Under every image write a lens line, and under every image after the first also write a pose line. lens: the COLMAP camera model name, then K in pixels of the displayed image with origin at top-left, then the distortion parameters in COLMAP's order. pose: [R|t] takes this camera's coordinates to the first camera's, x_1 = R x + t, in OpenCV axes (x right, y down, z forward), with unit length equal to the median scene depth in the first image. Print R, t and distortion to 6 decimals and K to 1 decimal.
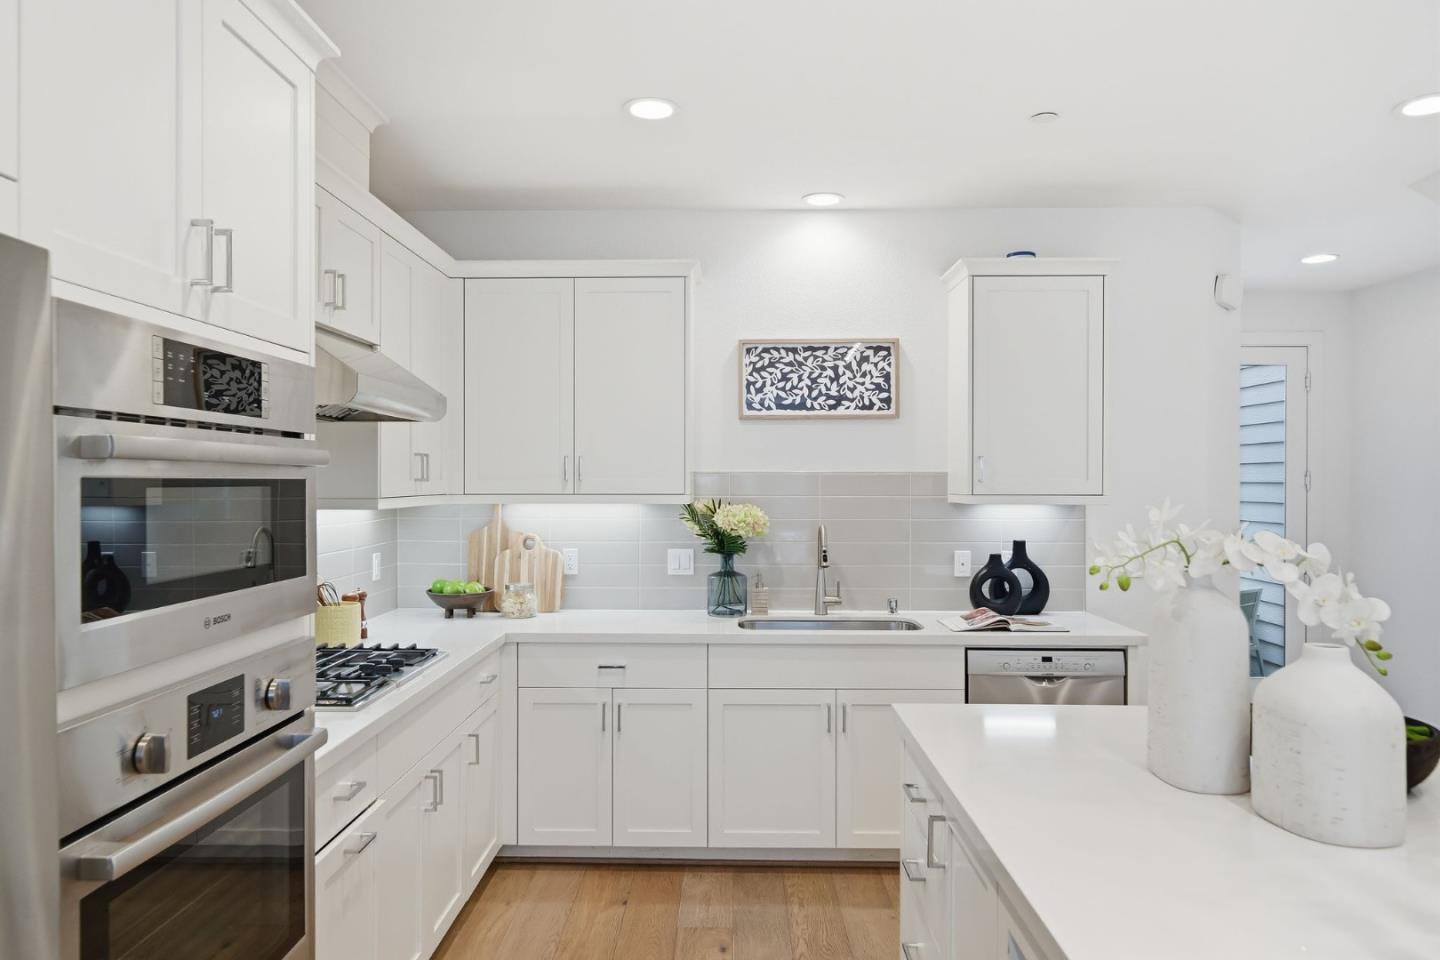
lens RADIAL K [[964.9, 0, 720.0], [0, 964.9, 480.0], [0, 0, 1]] dist [-0.002391, 0.000937]
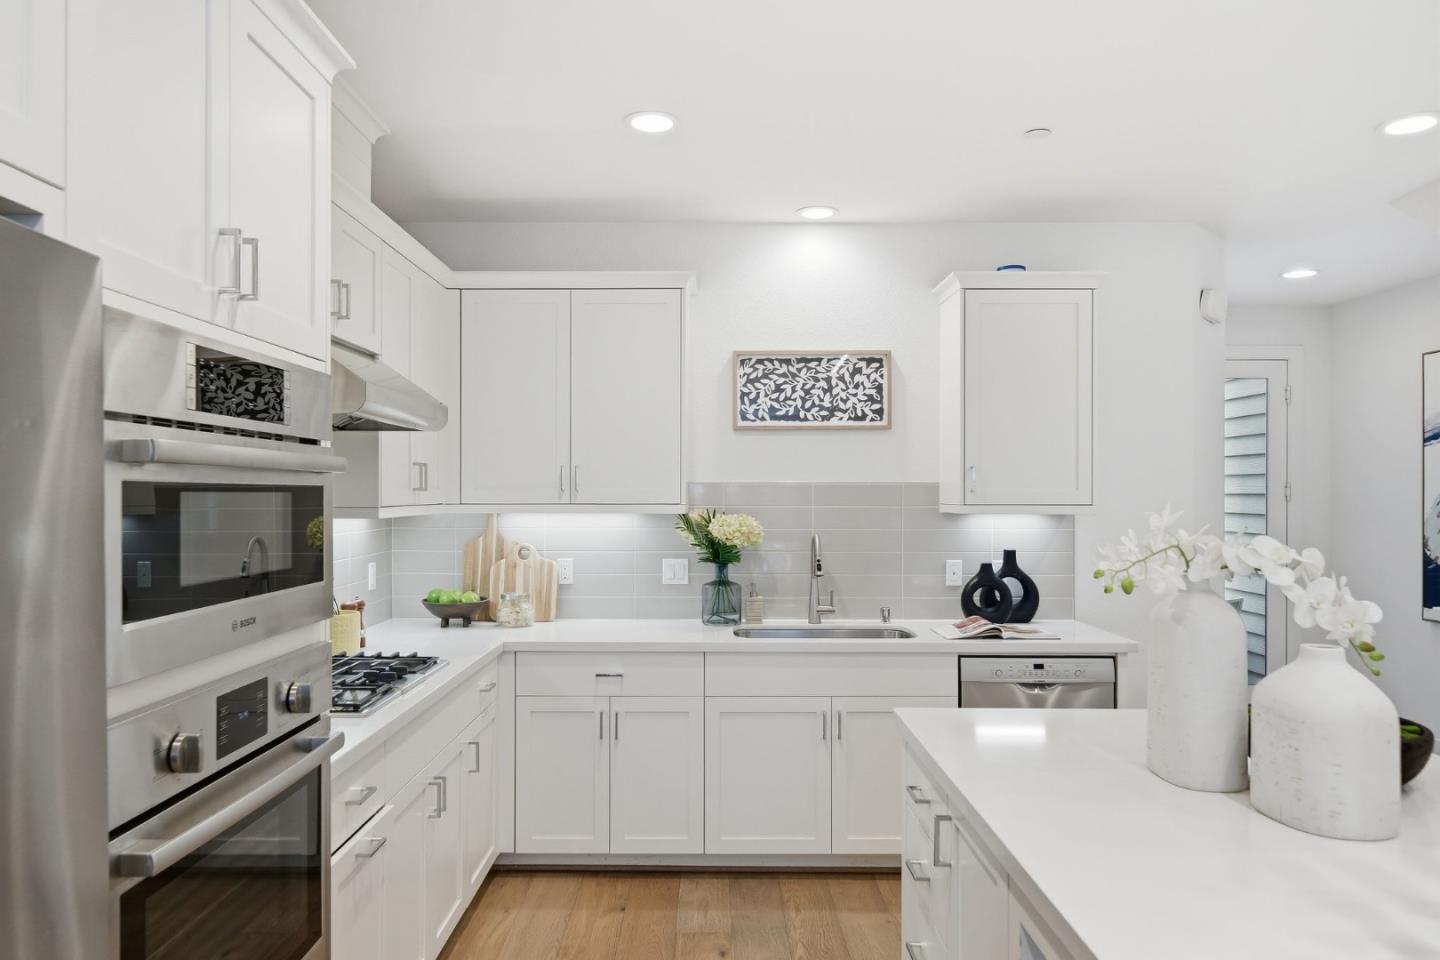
lens RADIAL K [[965.8, 0, 717.6], [0, 965.8, 489.8], [0, 0, 1]] dist [-0.001261, -0.001876]
pose [[0.999830, 0.000494, 0.018431, -0.018031], [-0.000434, 0.999995, -0.003245, 0.003475], [-0.018432, 0.003236, 0.999825, -0.010772]]
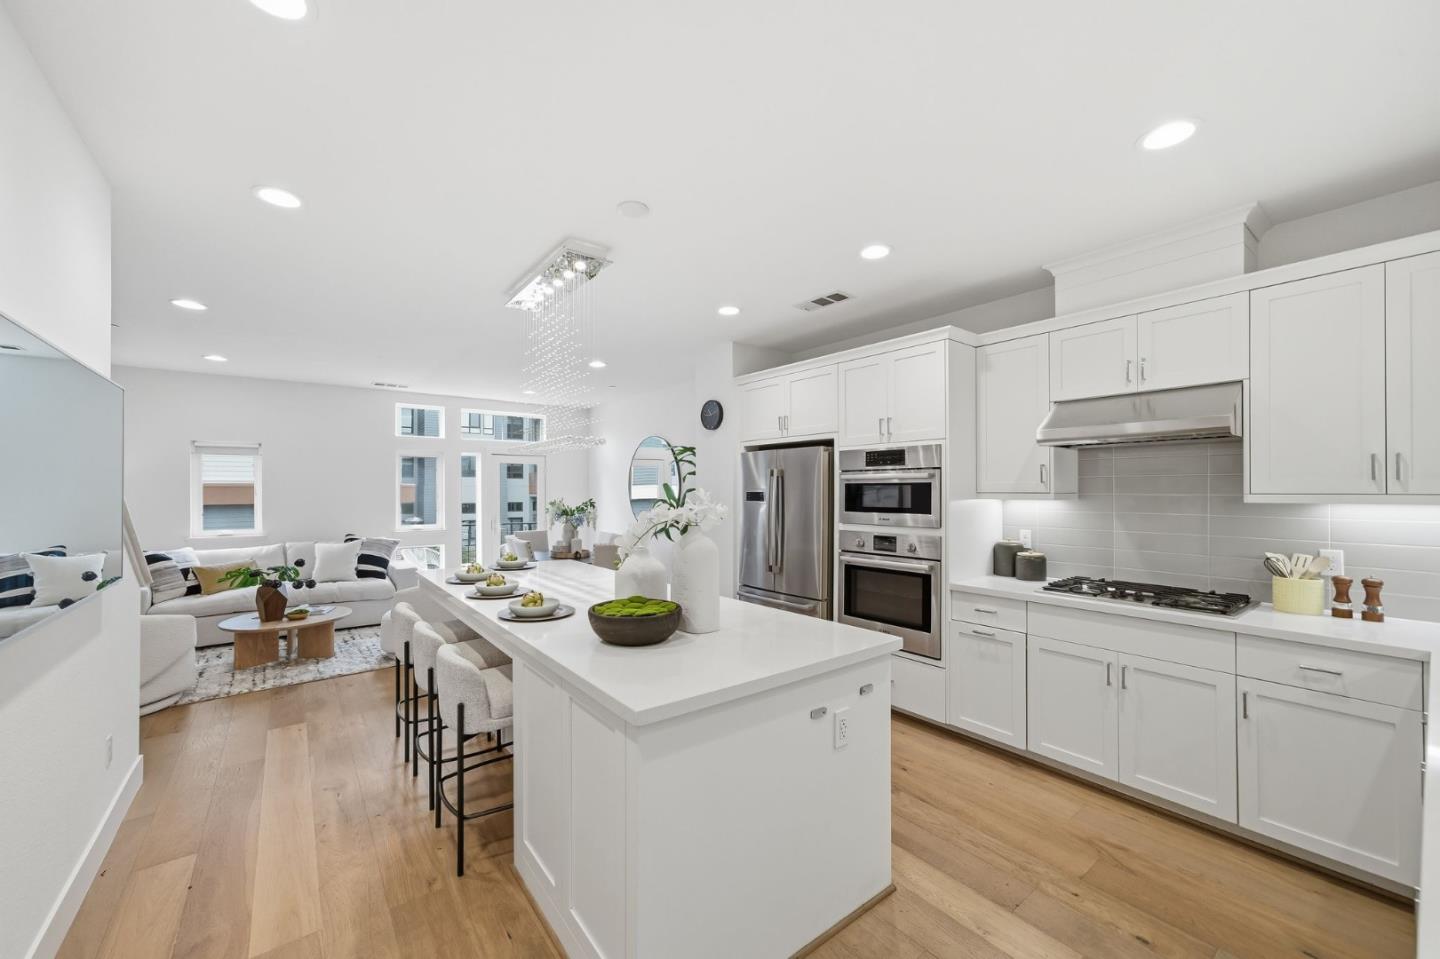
lens RADIAL K [[570.3, 0, 704.8], [0, 570.3, 487.2], [0, 0, 1]] dist [-0.000984, -0.000048]
pose [[-0.792477, -0.004776, -0.609883, 0.636914], [-0.001625, 0.999982, -0.005719, 0.012958], [0.609900, -0.003541, -0.792470, 1.036531]]
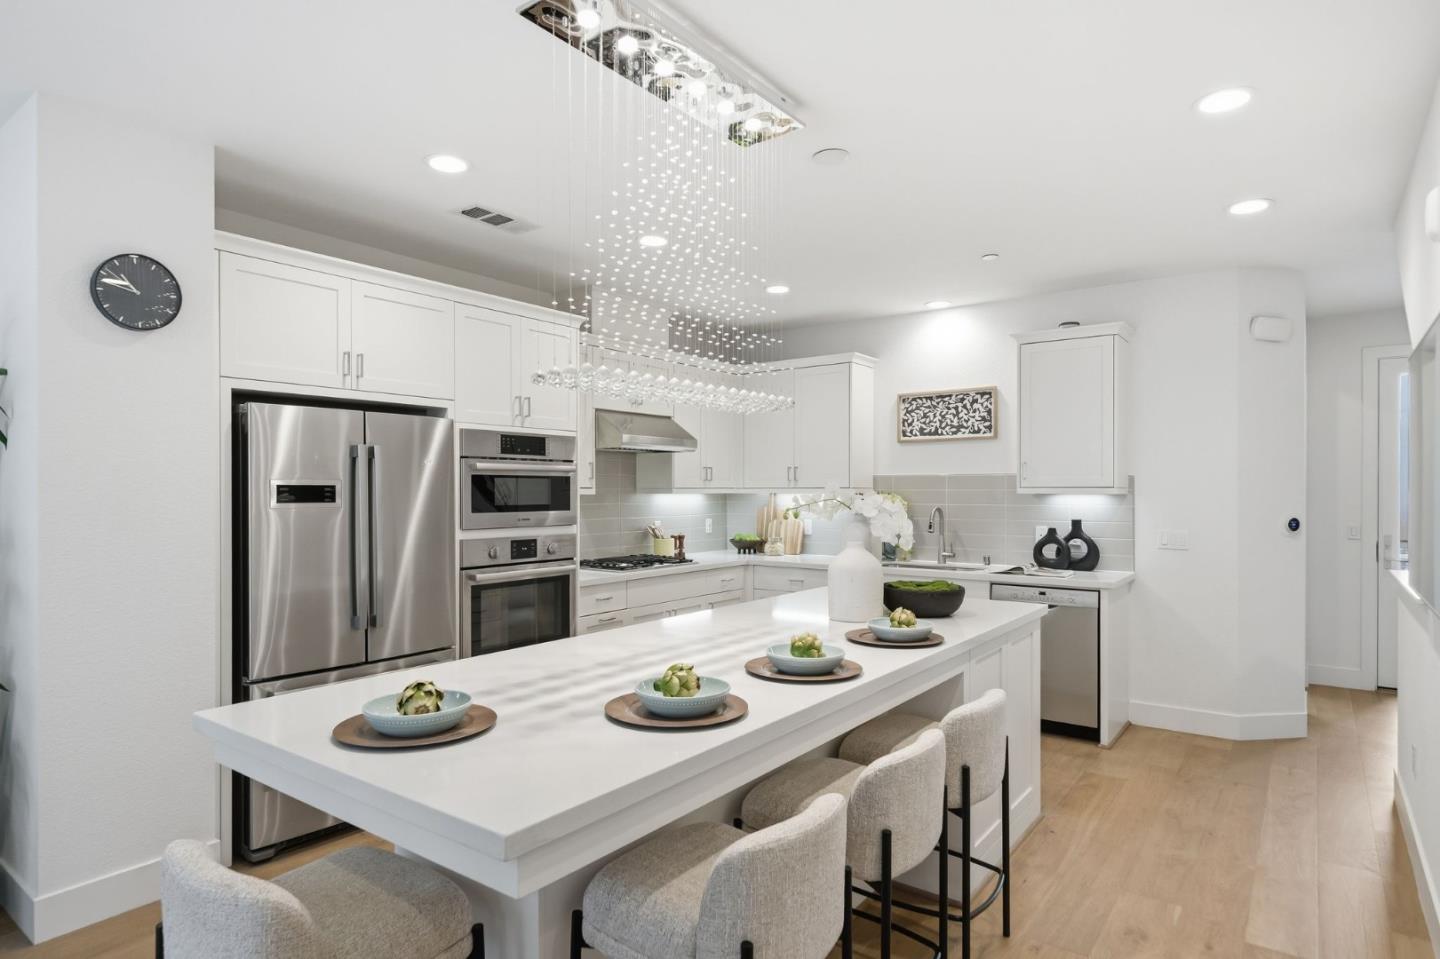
lens RADIAL K [[811.1, 0, 720.0], [0, 811.1, 479.5], [0, 0, 1]] dist [-0.001918, 0.000017]
pose [[0.812944, -0.010453, -0.582248, 0.687878], [0.002033, 0.999884, -0.015112, 0.023593], [0.582338, 0.011101, 0.812871, -0.354316]]
